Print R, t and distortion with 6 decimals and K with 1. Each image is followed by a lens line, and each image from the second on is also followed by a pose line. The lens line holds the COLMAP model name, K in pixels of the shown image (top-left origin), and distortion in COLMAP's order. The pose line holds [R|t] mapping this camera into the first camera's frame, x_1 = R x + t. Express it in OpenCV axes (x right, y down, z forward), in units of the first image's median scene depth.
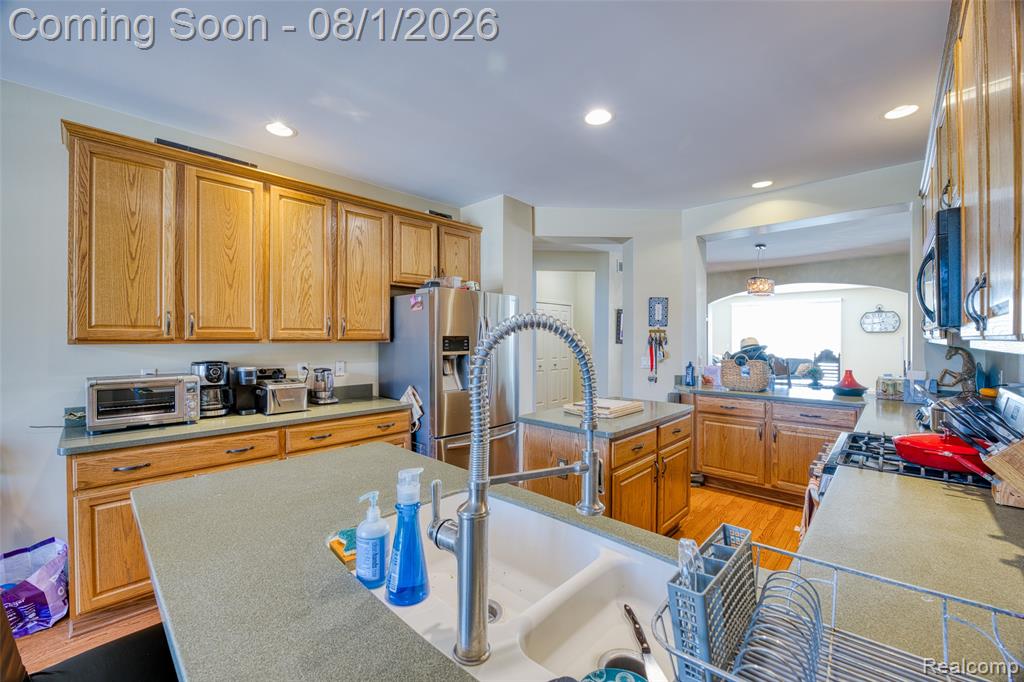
lens RADIAL K [[410.5, 0, 505.6], [0, 410.5, 338.8], [0, 0, 1]] dist [-0.027821, 0.000040]
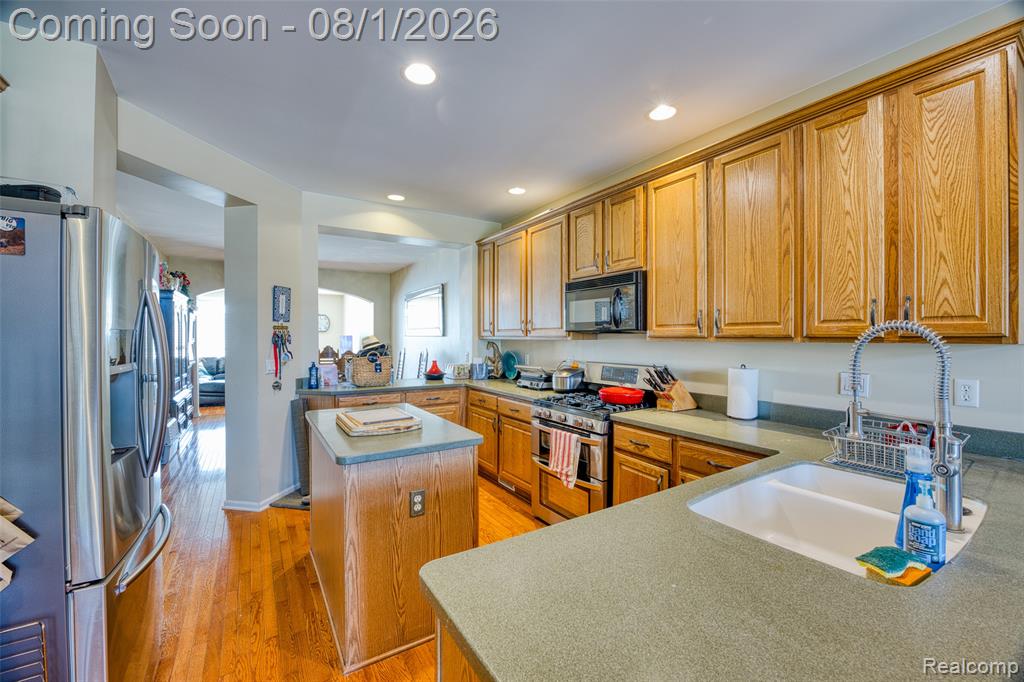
lens RADIAL K [[410.5, 0, 505.6], [0, 410.5, 338.8], [0, 0, 1]] dist [-0.027821, 0.000040]
pose [[0.240409, -0.002620, 0.970668, -0.325699], [-0.001677, 0.999994, 0.003114, 0.001174], [-0.970670, -0.002376, 0.240403, 0.370218]]
